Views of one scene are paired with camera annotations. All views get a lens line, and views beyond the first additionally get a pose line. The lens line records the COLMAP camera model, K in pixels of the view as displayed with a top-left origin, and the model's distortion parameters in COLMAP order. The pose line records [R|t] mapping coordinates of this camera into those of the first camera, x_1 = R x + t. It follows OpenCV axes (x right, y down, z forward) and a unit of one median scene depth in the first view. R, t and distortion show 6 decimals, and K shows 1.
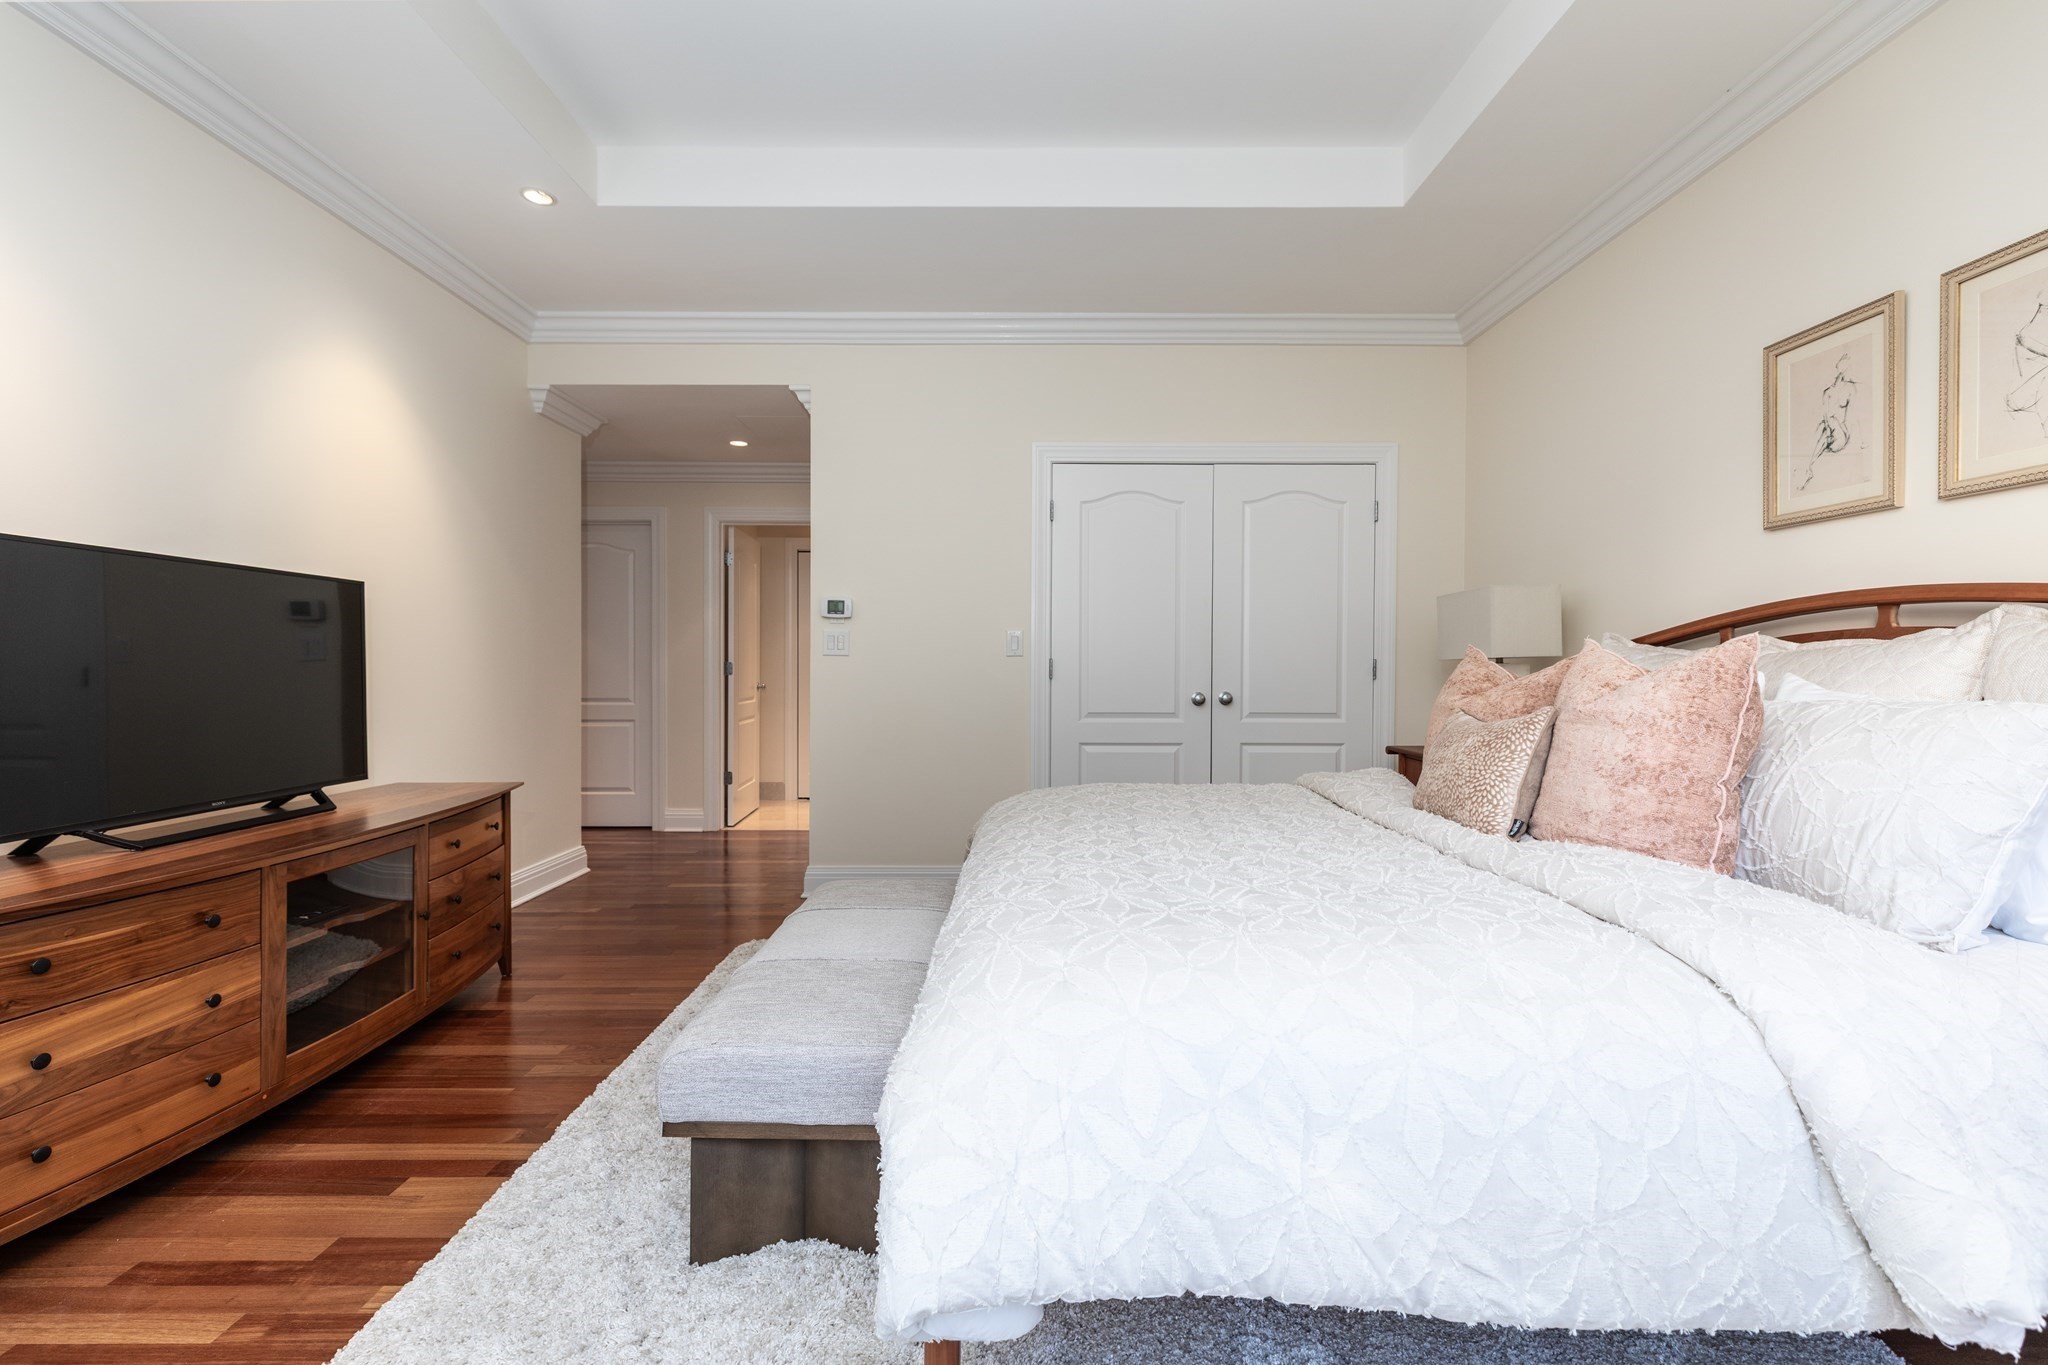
lens RADIAL K [[942.4, 0, 1025.7], [0, 942.4, 682.8], [0, 0, 1]] dist [0.001830, 0.000456]
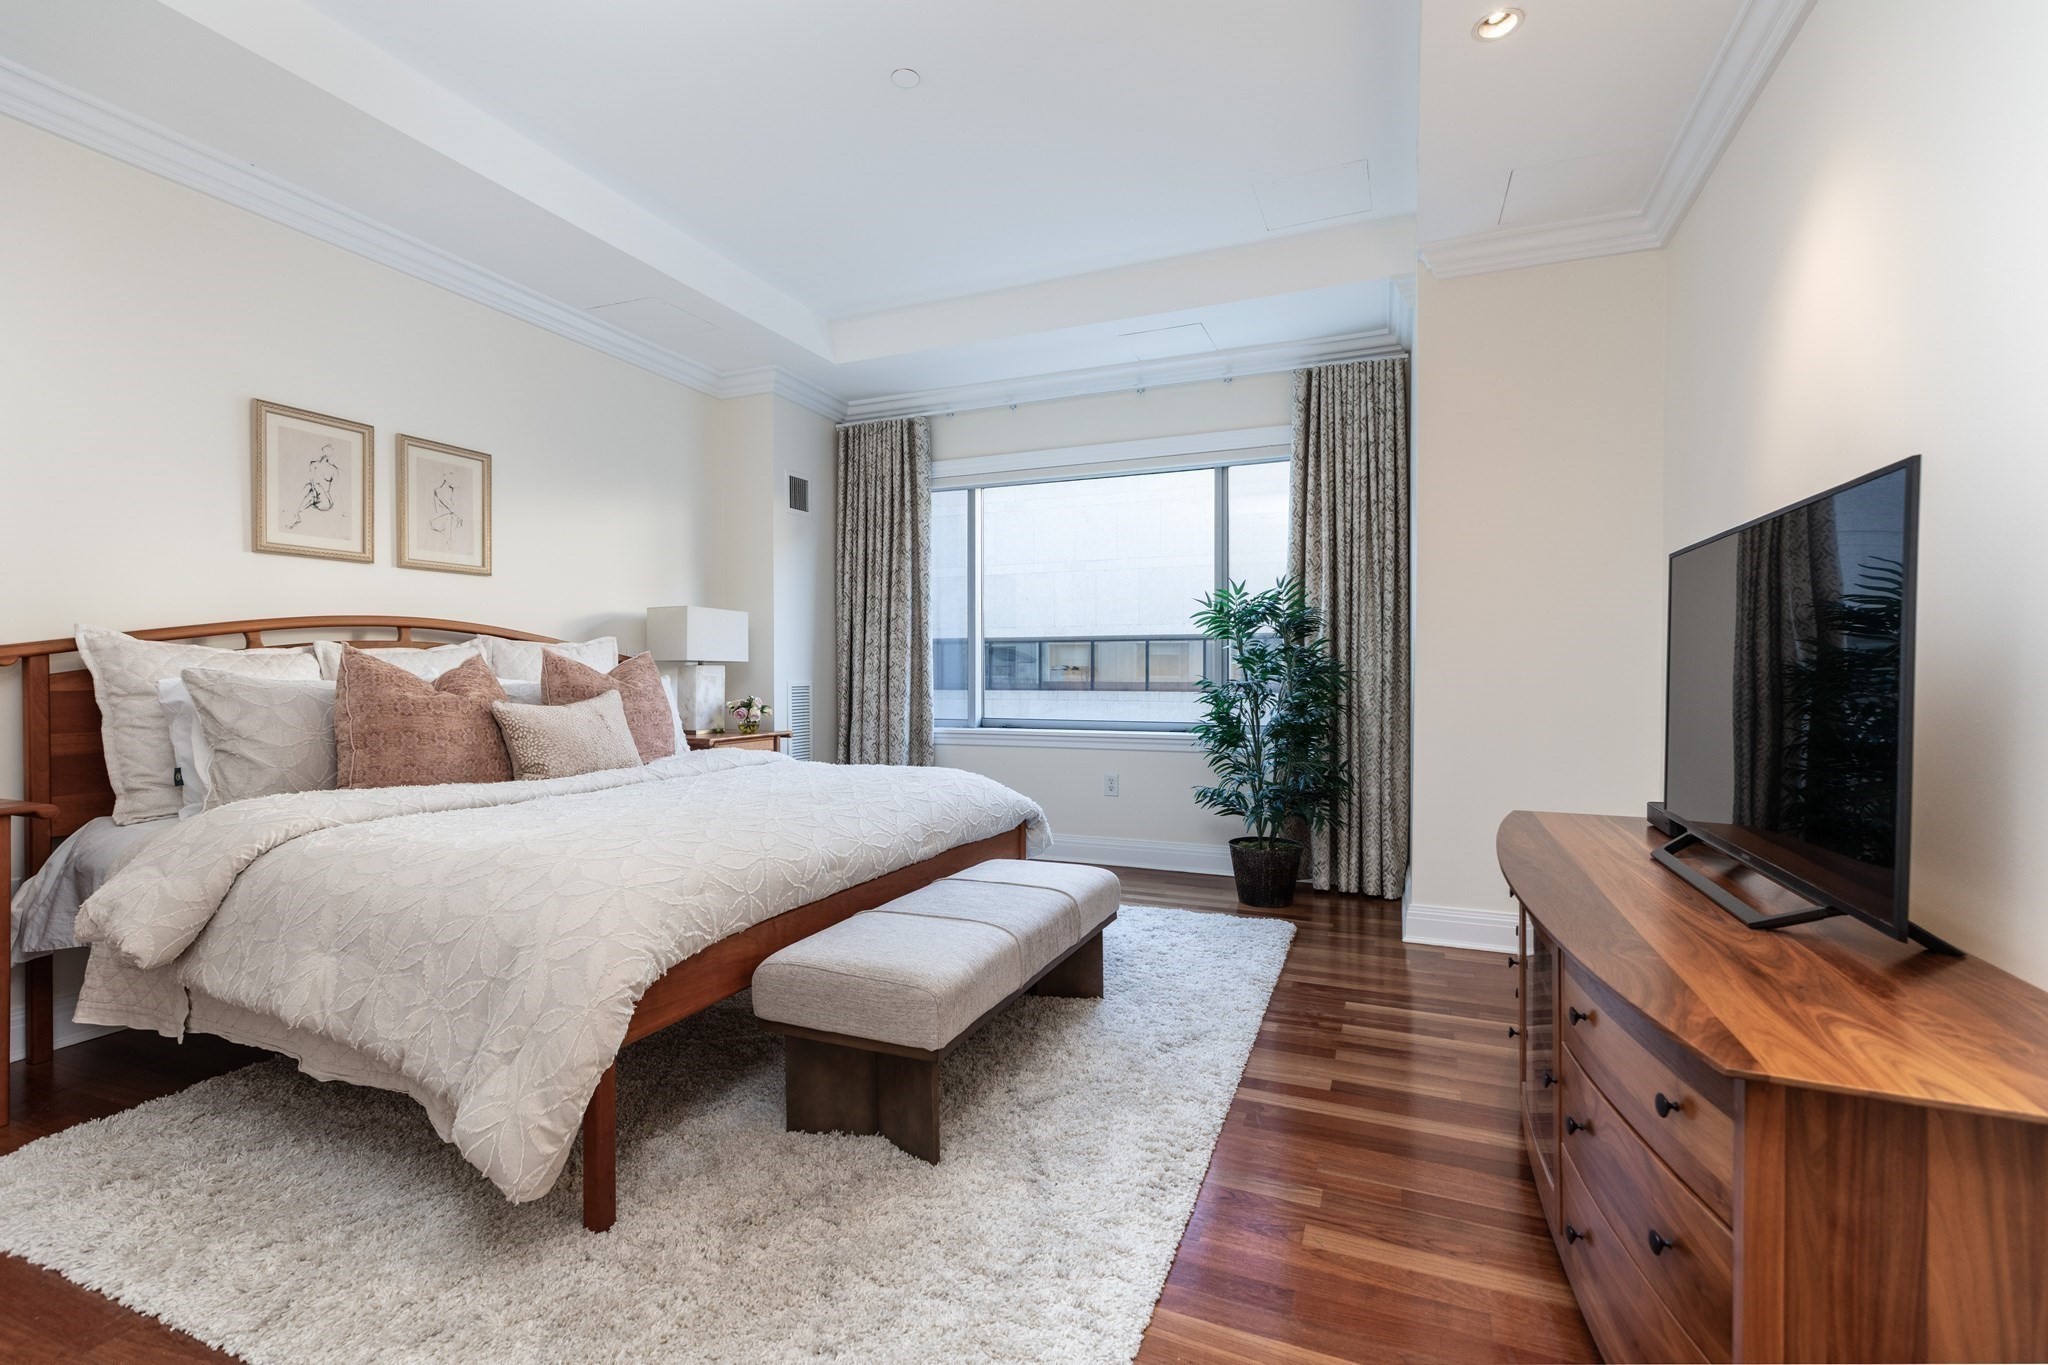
lens RADIAL K [[942.4, 0, 1022.7], [0, 942.4, 670.6], [0, 0, 1]] dist [0.001830, 0.000456]
pose [[-0.916374, -0.001216, 0.400321, -0.701466], [0.004906, 0.999886, 0.014267, -0.025584], [-0.400292, 0.015038, -0.916264, 2.028057]]
